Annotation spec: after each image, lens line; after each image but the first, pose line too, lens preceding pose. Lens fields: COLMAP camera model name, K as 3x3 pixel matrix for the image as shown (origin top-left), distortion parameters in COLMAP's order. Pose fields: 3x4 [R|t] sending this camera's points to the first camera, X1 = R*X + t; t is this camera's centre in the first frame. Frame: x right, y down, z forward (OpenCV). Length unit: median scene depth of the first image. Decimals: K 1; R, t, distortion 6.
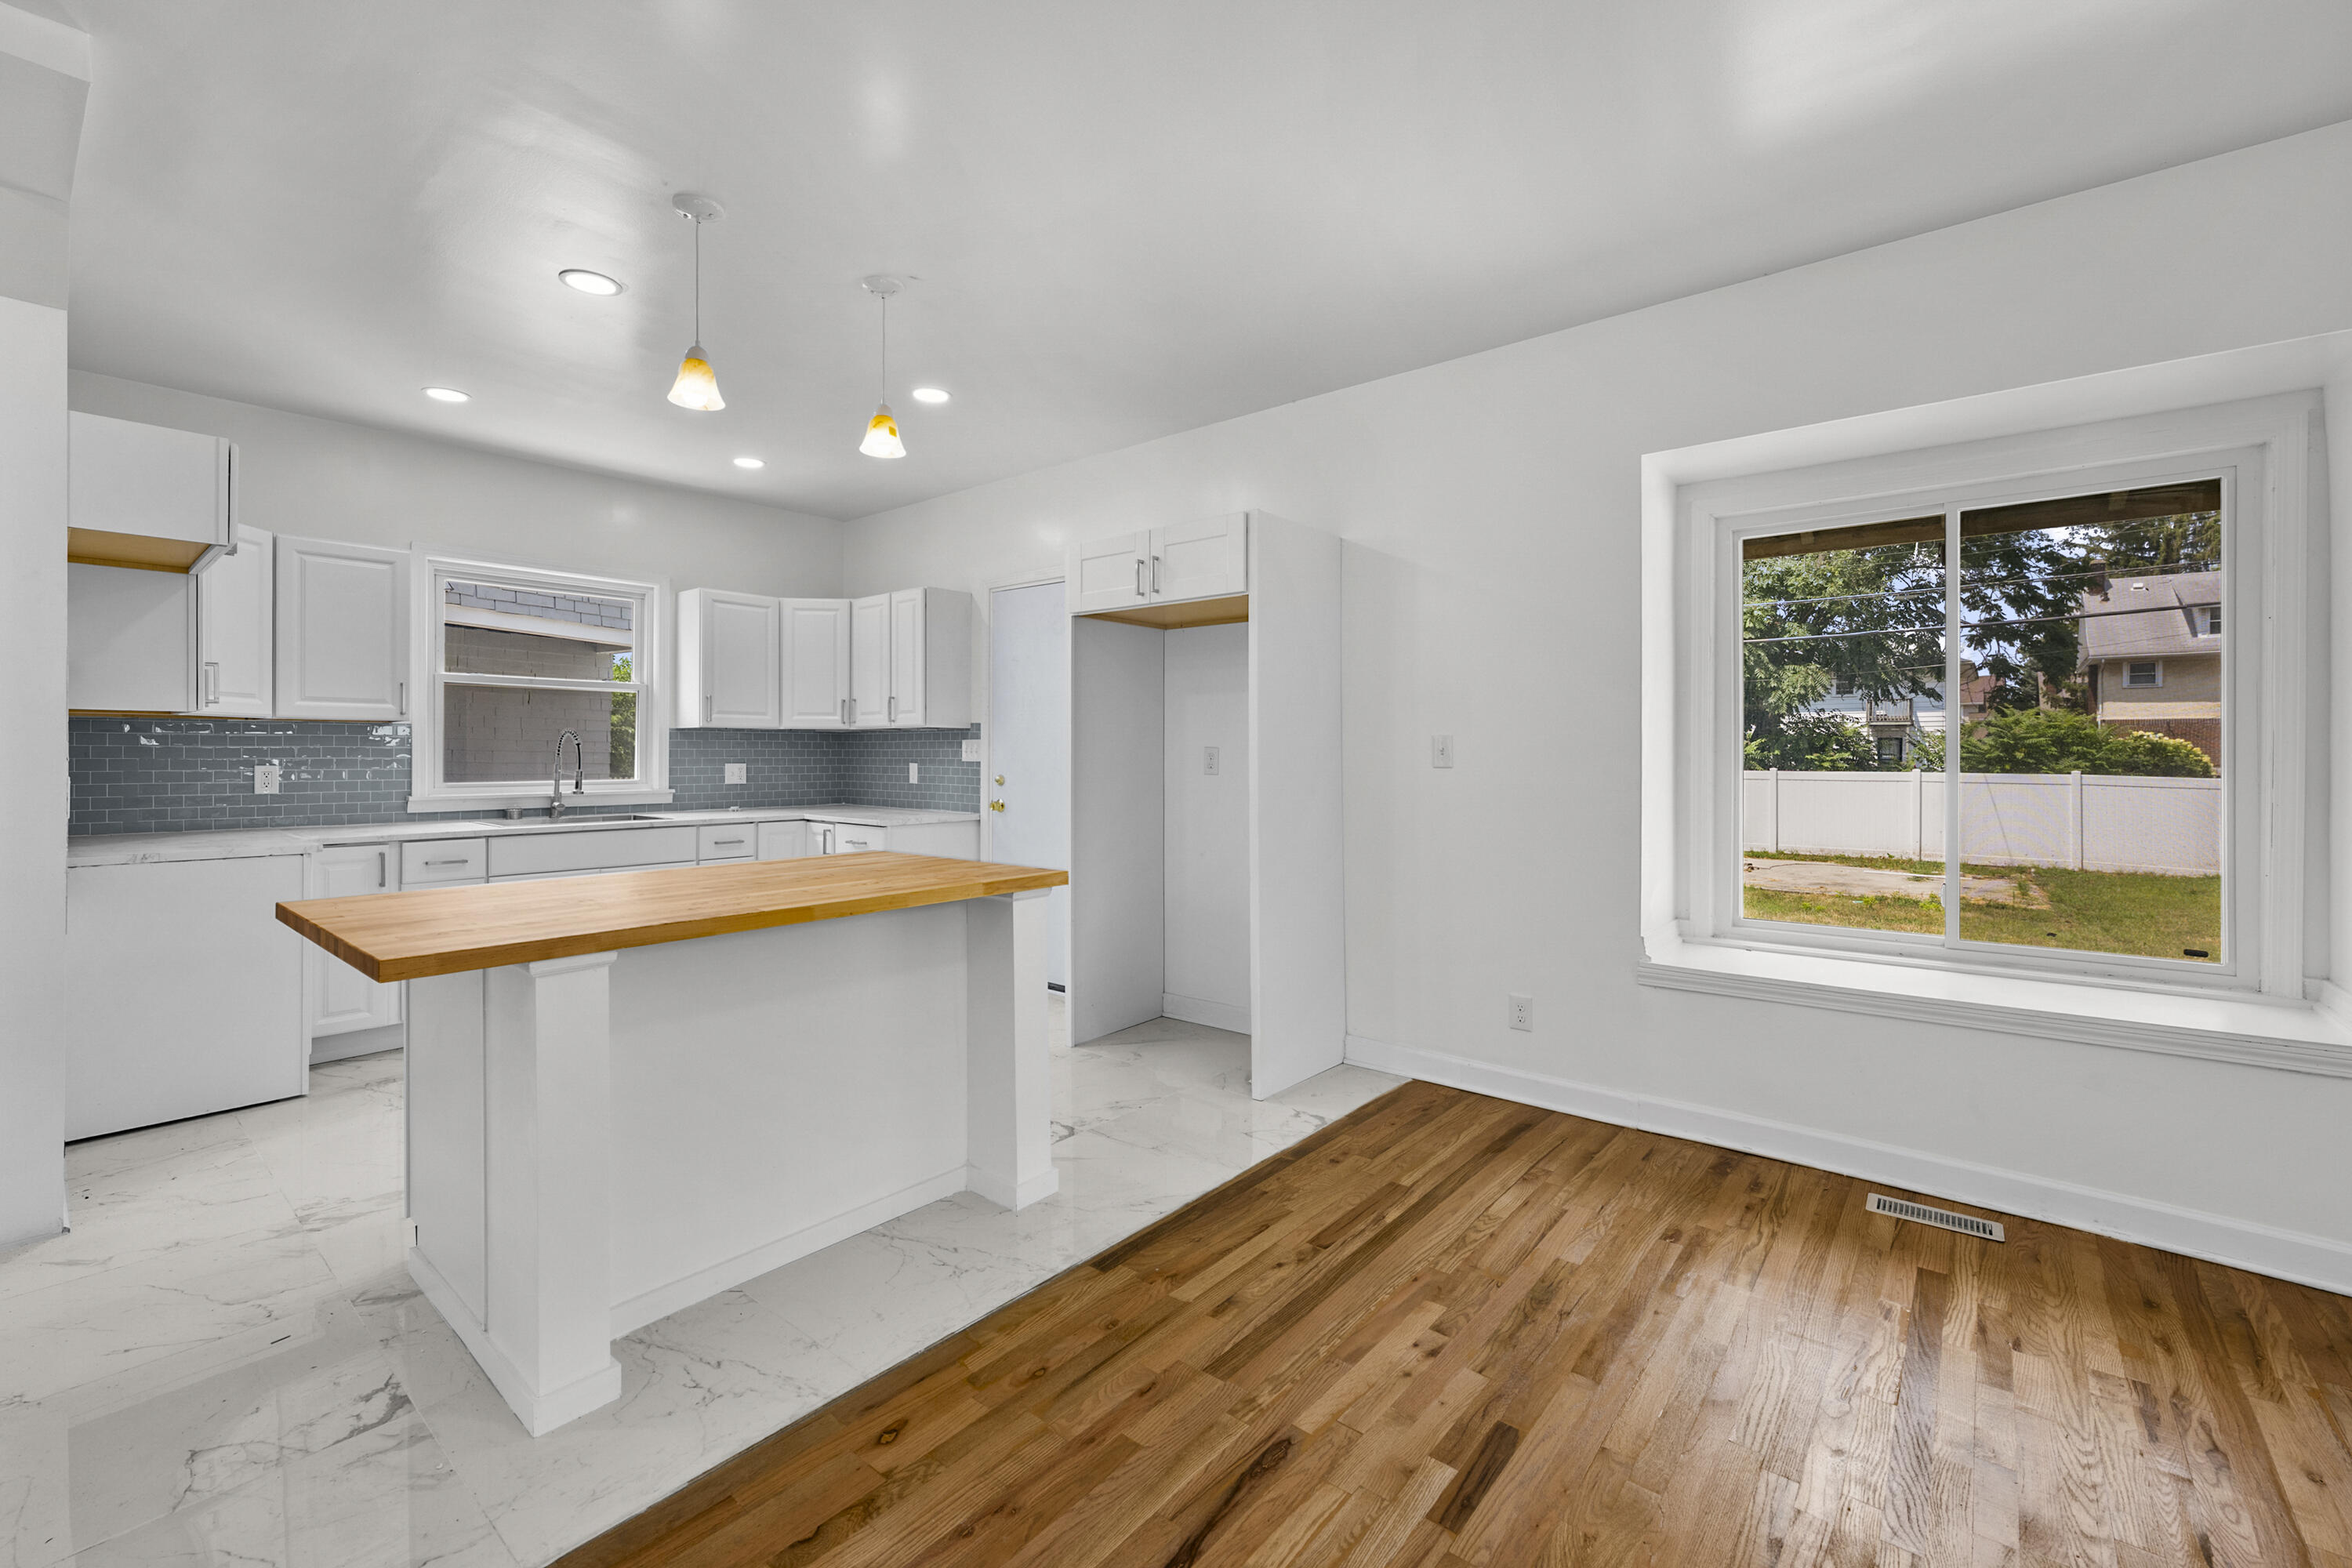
lens RADIAL K [[978.9, 0, 1156.4], [0, 978.9, 761.4], [0, 0, 1]] dist [-0.001126, 0.000526]
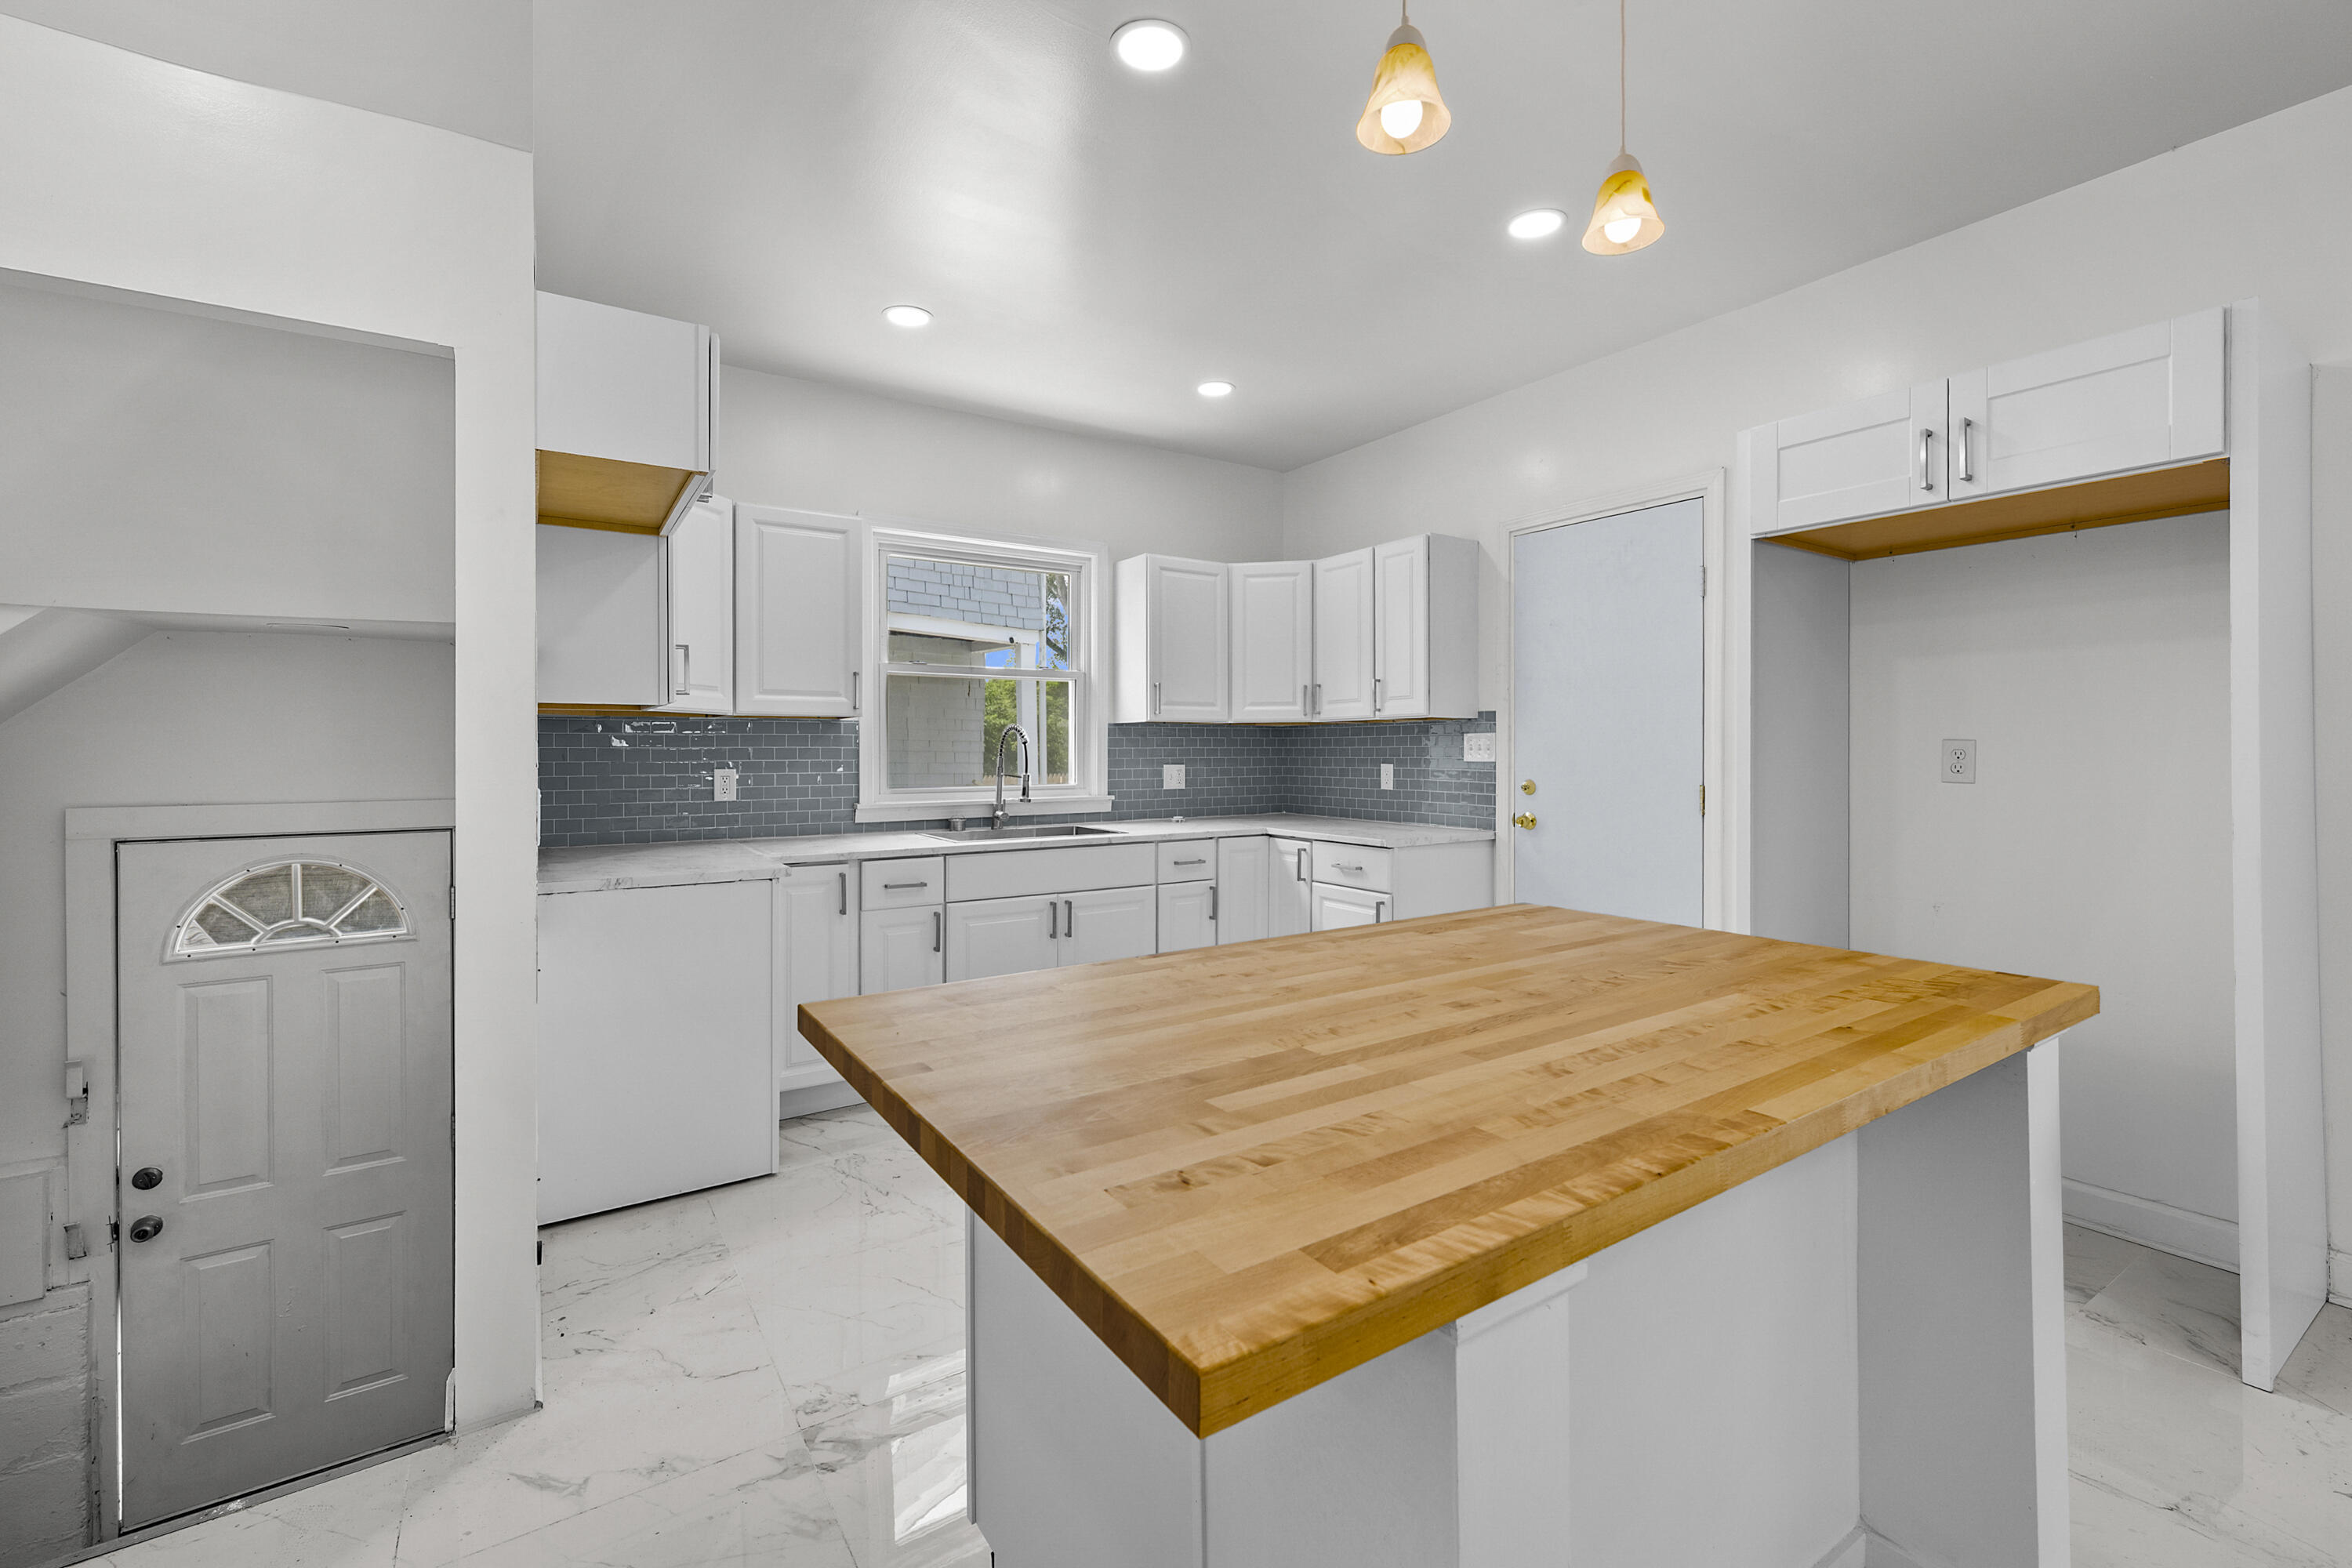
lens RADIAL K [[978.9, 0, 1157.2], [0, 978.9, 763.5], [0, 0, 1]] dist [-0.001126, 0.000526]
pose [[0.957618, -0.001257, -0.288039, -0.243517], [0.002661, 0.999986, 0.004485, -0.003189], [0.288030, -0.005061, 0.957608, 0.230270]]
